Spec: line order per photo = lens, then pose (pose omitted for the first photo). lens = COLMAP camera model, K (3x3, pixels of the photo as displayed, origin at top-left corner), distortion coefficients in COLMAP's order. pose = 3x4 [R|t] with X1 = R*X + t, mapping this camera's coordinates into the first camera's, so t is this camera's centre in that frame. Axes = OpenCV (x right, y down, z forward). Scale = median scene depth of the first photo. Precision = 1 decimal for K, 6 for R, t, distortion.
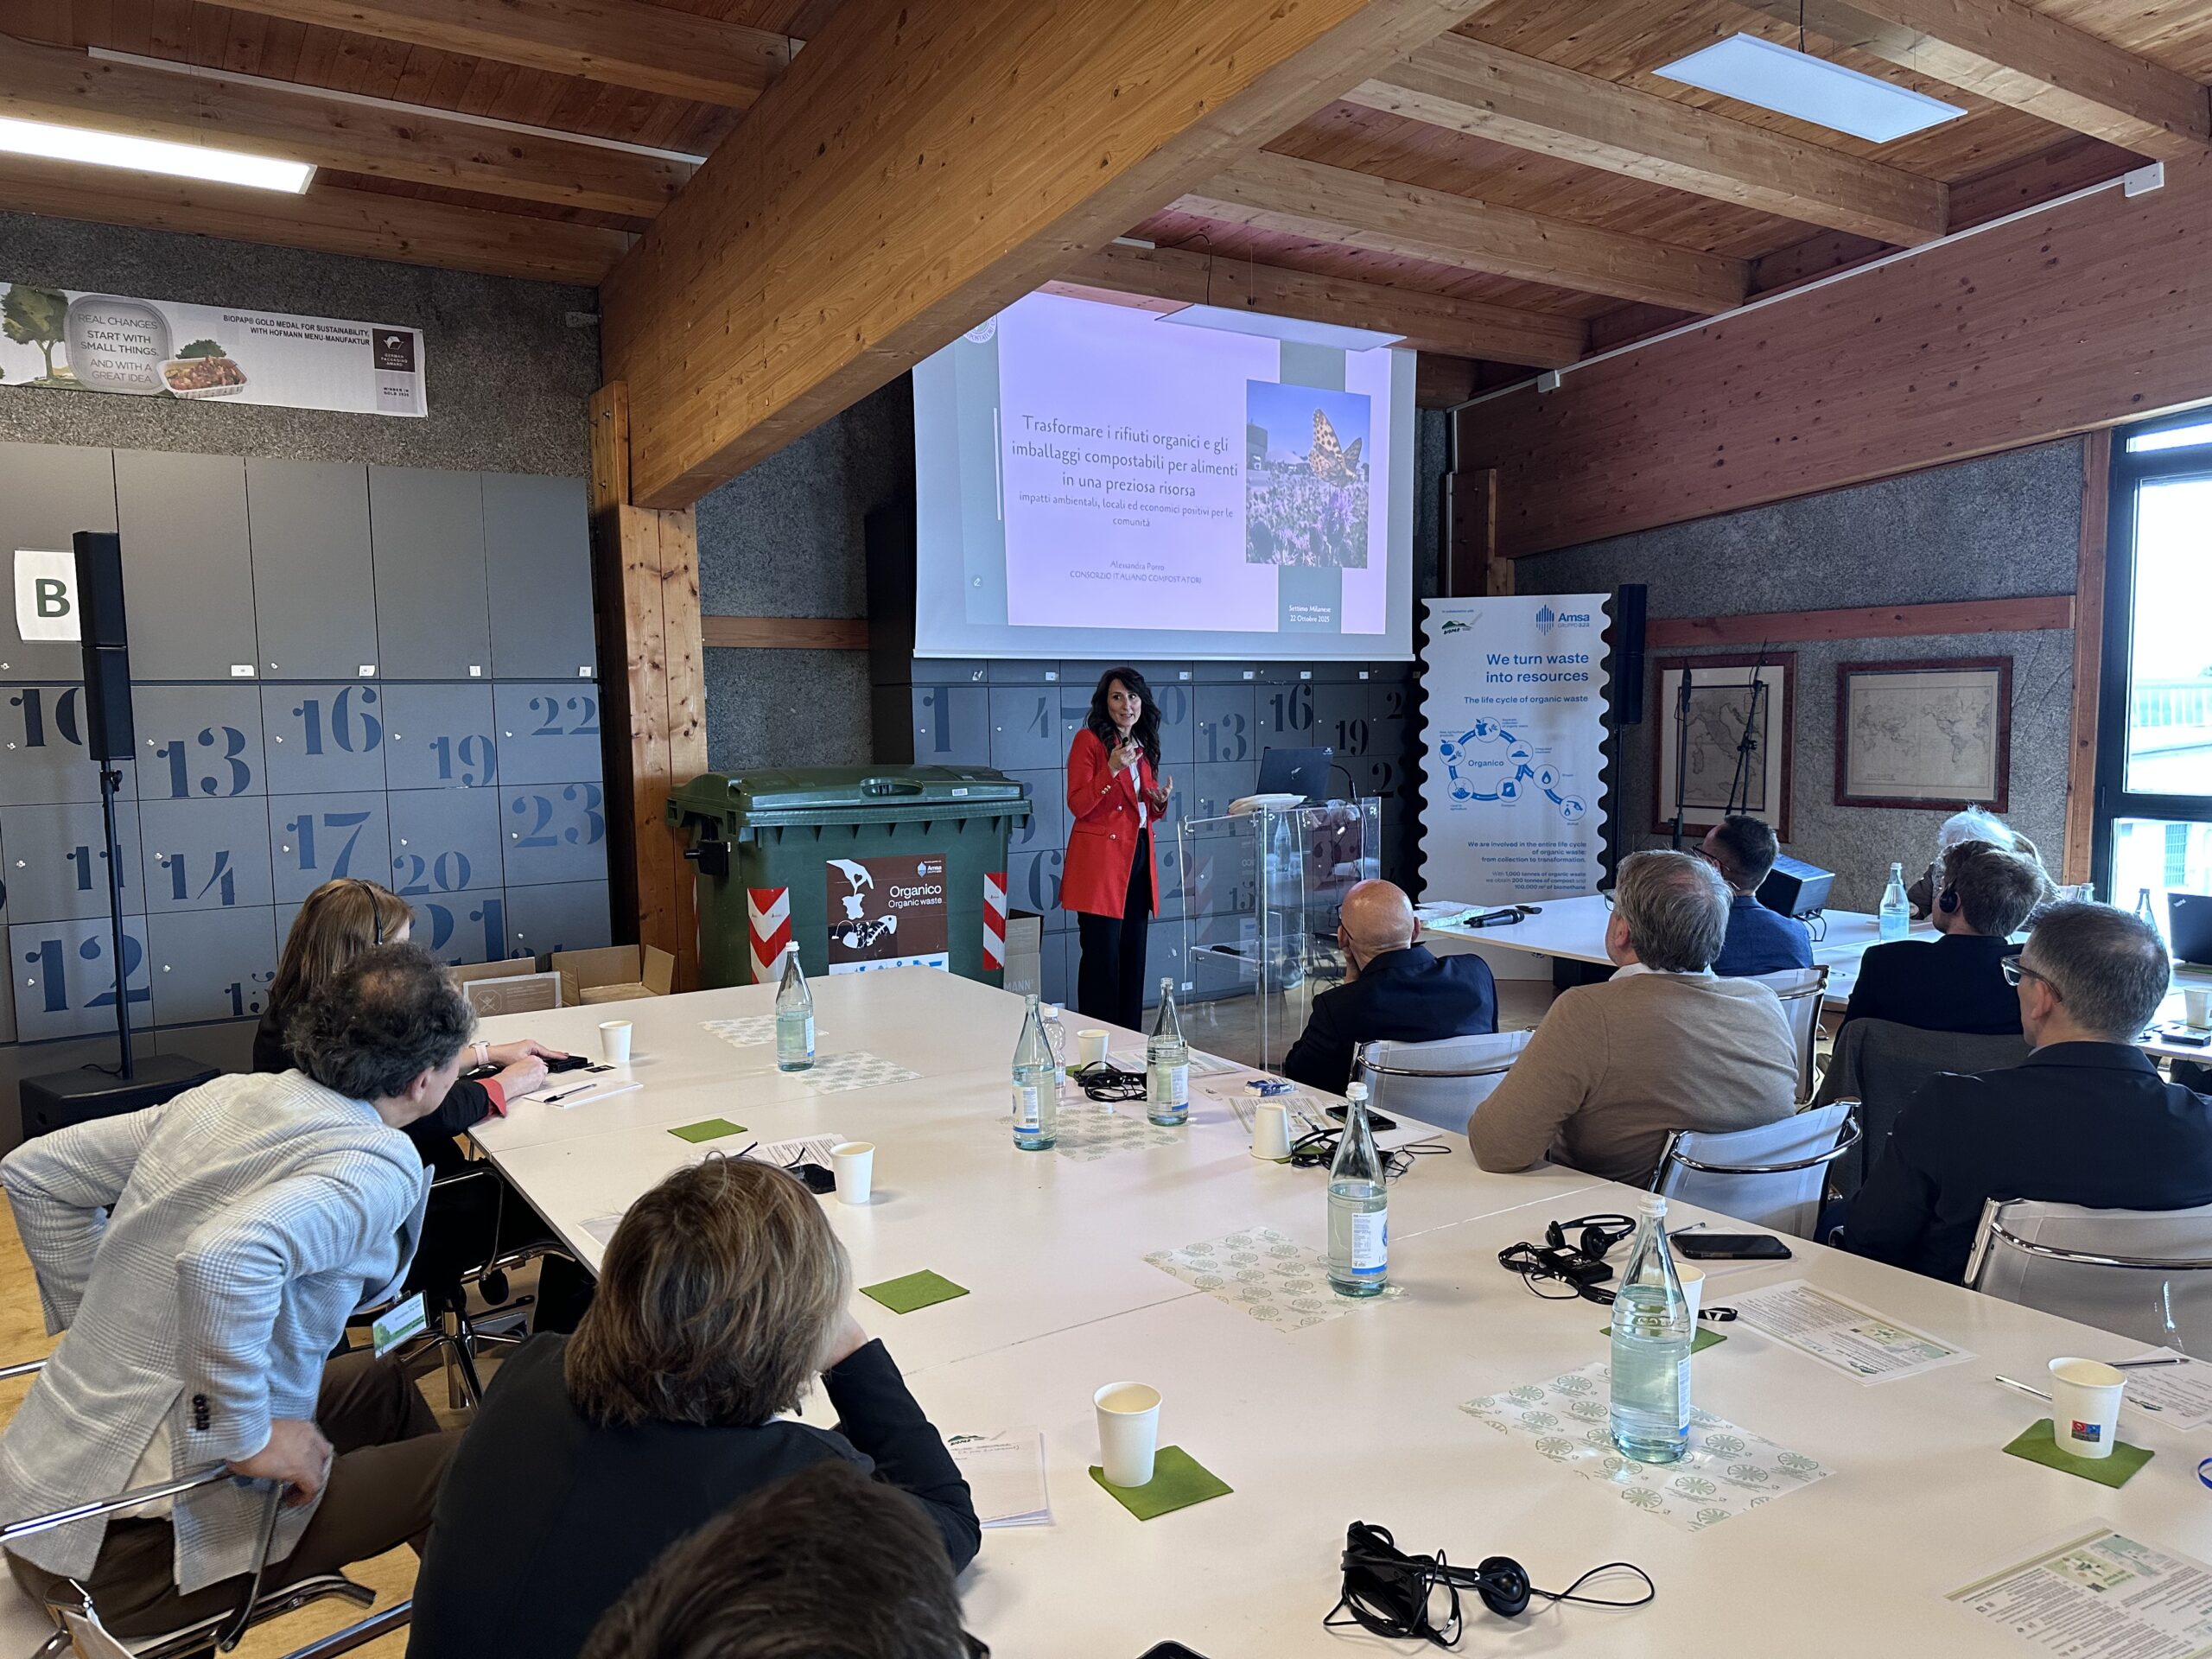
lens RADIAL K [[1554.4, 0, 1130.5], [0, 1554.4, 885.6], [0, 0, 1]] dist [0.069742, -0.038980]
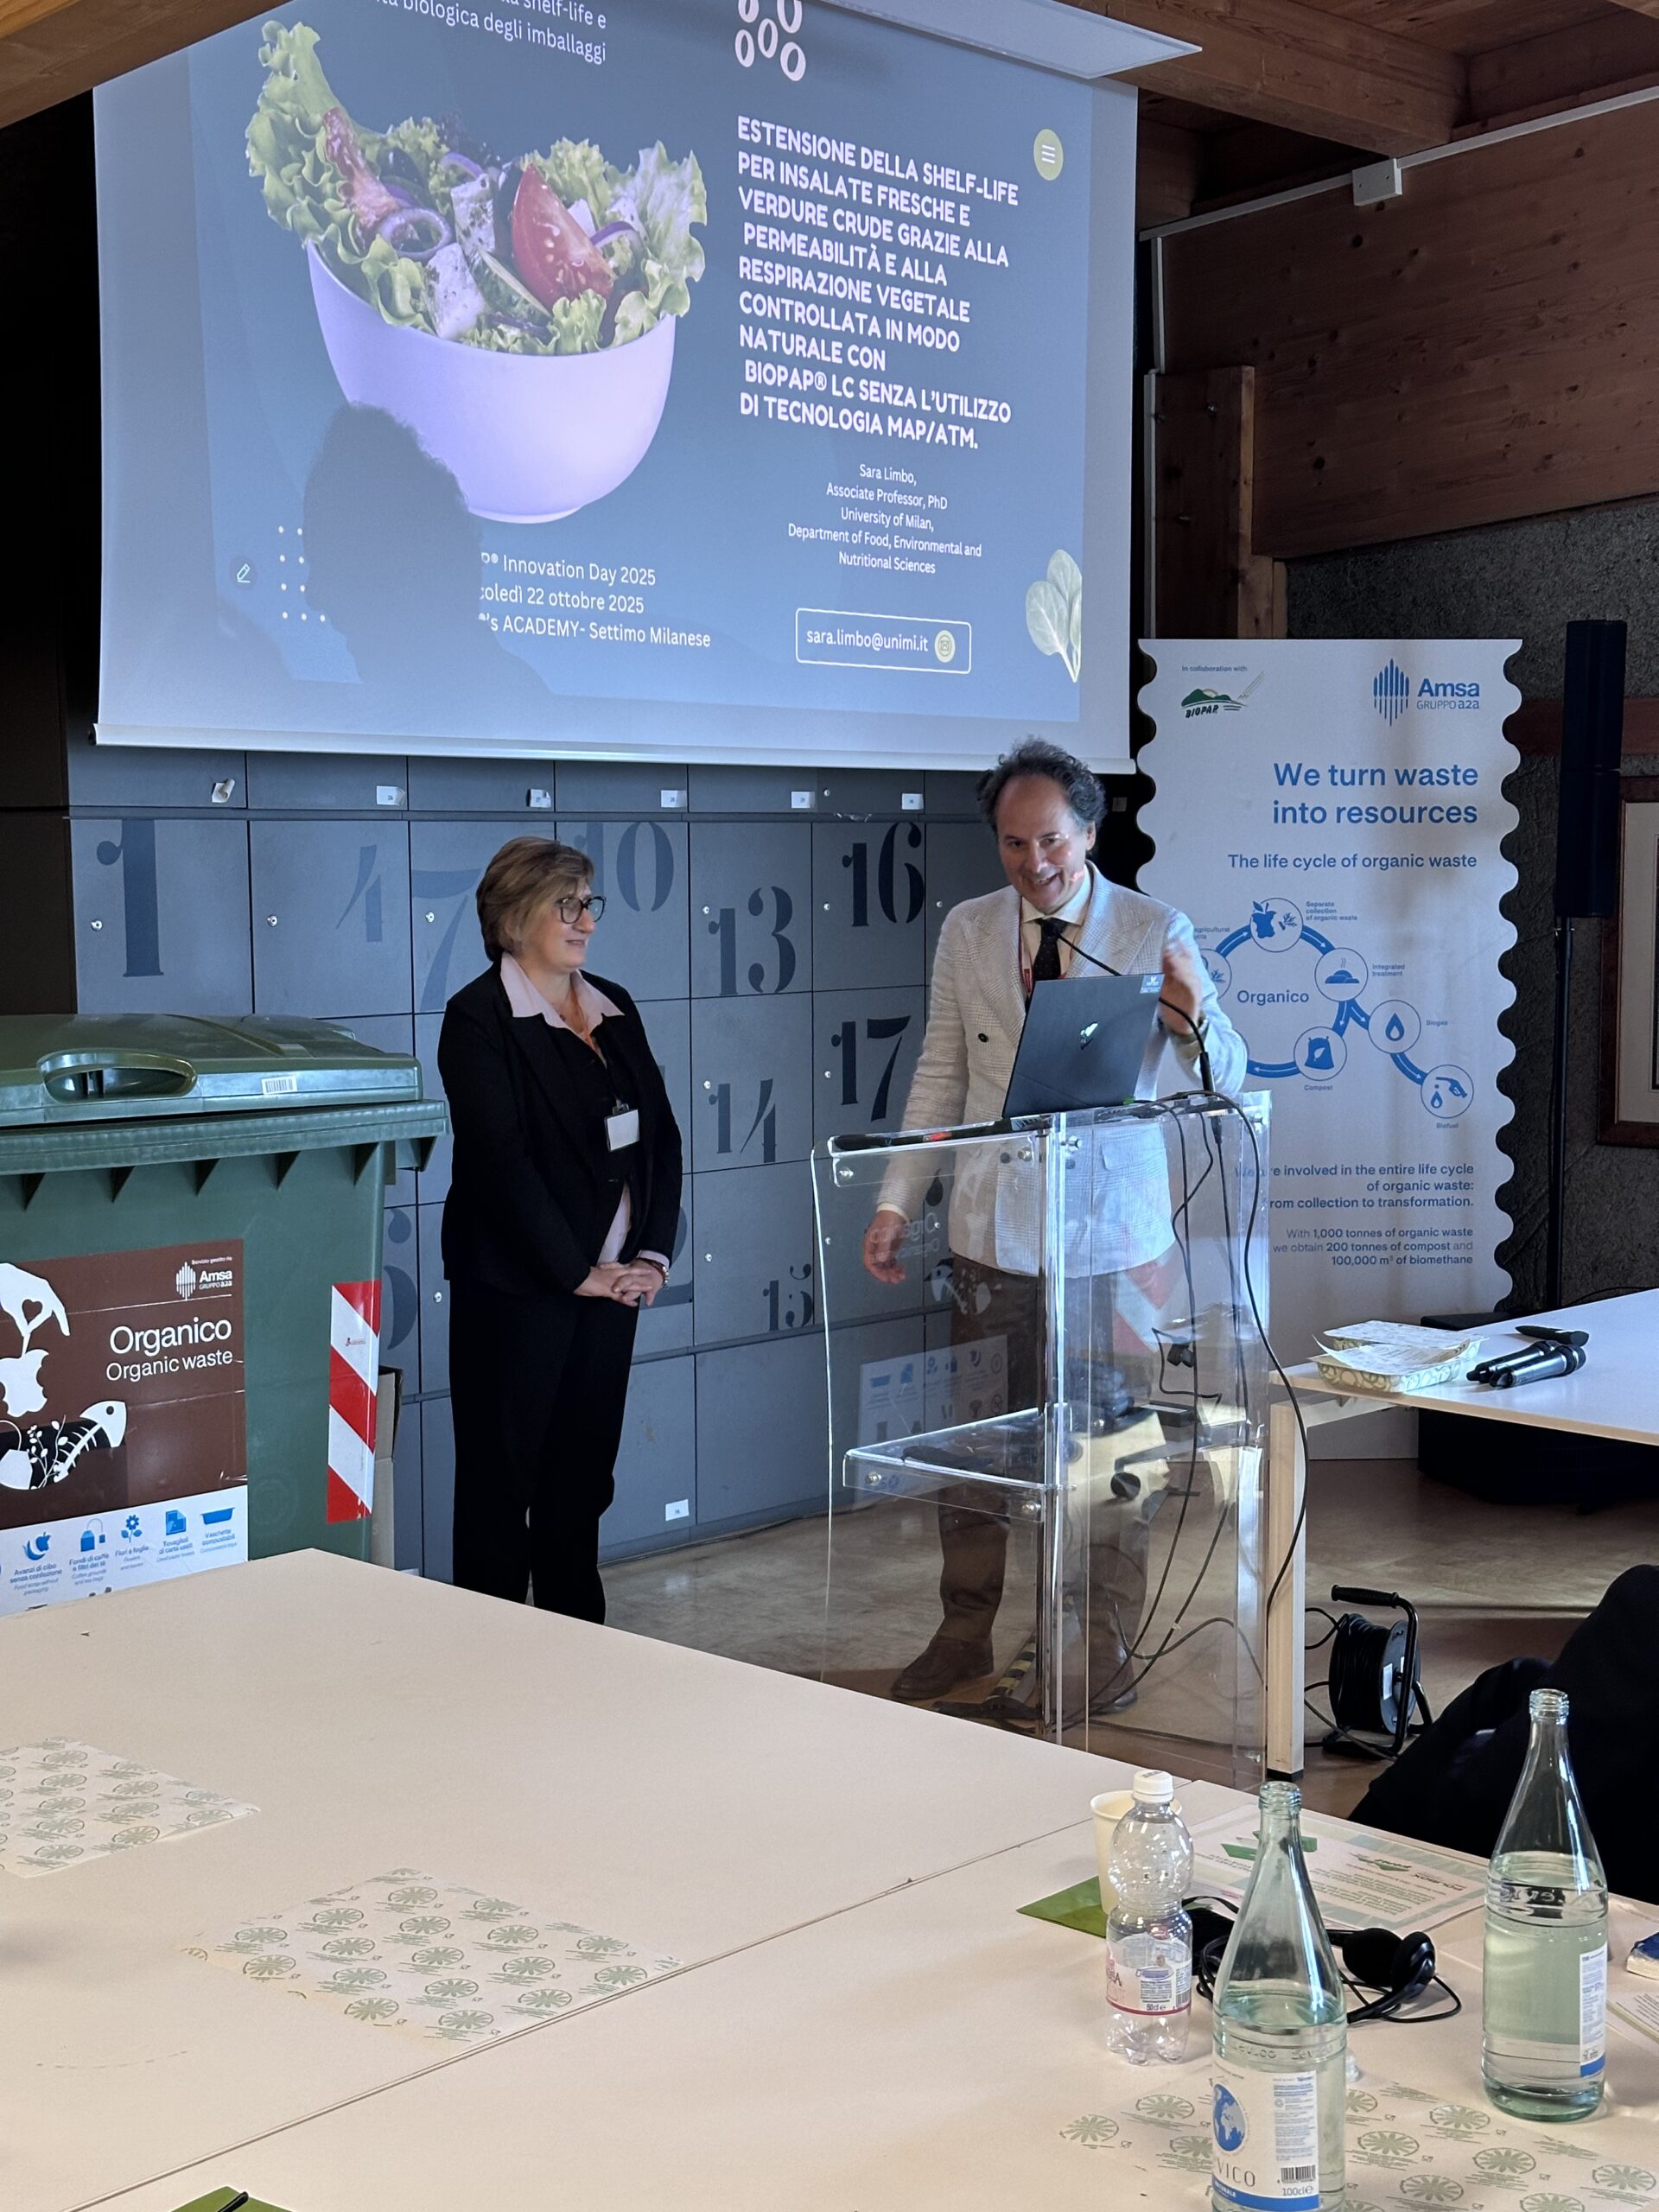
lens RADIAL K [[3104.1, 0, 836.1], [0, 3104.1, 1143.0], [0, 0, 1]] dist [0.089947, 0.000000]
pose [[0.973565, -0.012145, 0.228089, -0.148651], [0.017102, 0.999658, -0.019770, -0.026164], [-0.227771, 0.023148, 0.973440, 0.182964]]
